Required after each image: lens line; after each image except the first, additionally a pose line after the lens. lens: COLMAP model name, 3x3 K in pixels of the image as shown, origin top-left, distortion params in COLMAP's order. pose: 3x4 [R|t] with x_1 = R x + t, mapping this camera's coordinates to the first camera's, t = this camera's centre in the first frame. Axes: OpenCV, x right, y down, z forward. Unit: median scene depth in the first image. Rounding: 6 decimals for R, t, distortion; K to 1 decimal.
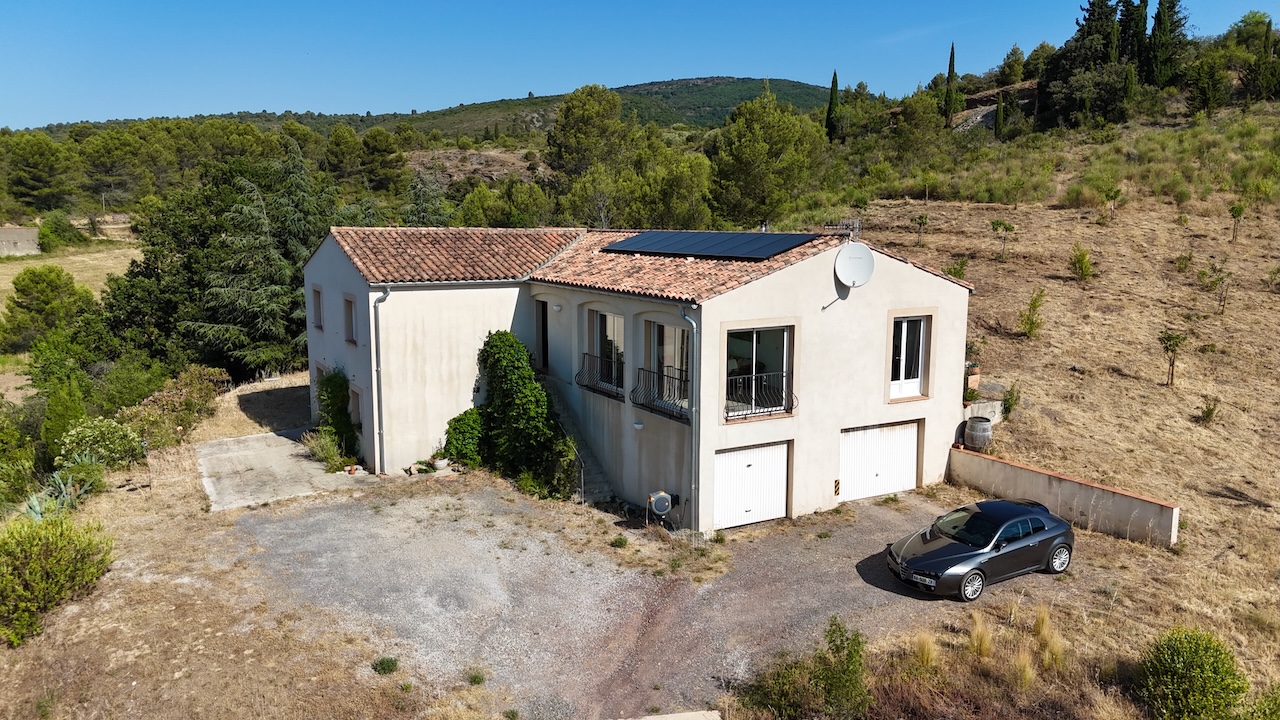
lens RADIAL K [[946.7, 0, 642.2], [0, 946.7, 367.7], [0, 0, 1]] dist [0.048141, -0.044816]
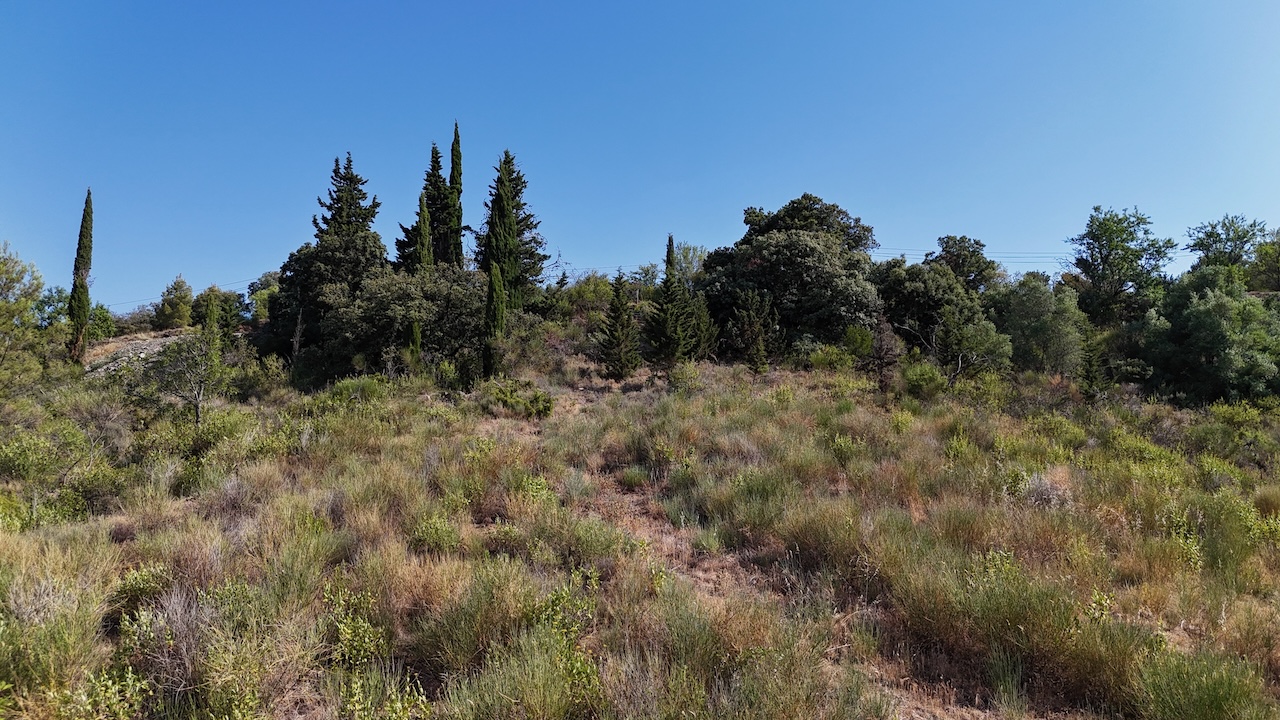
lens RADIAL K [[946.7, 0, 642.2], [0, 946.7, 367.7], [0, 0, 1]] dist [0.048141, -0.044816]
pose [[0.662794, 0.096066, 0.742613, 0.155455], [0.118689, 0.965721, -0.230860, -0.109921], [-0.739335, 0.241152, 0.628672, 0.493820]]
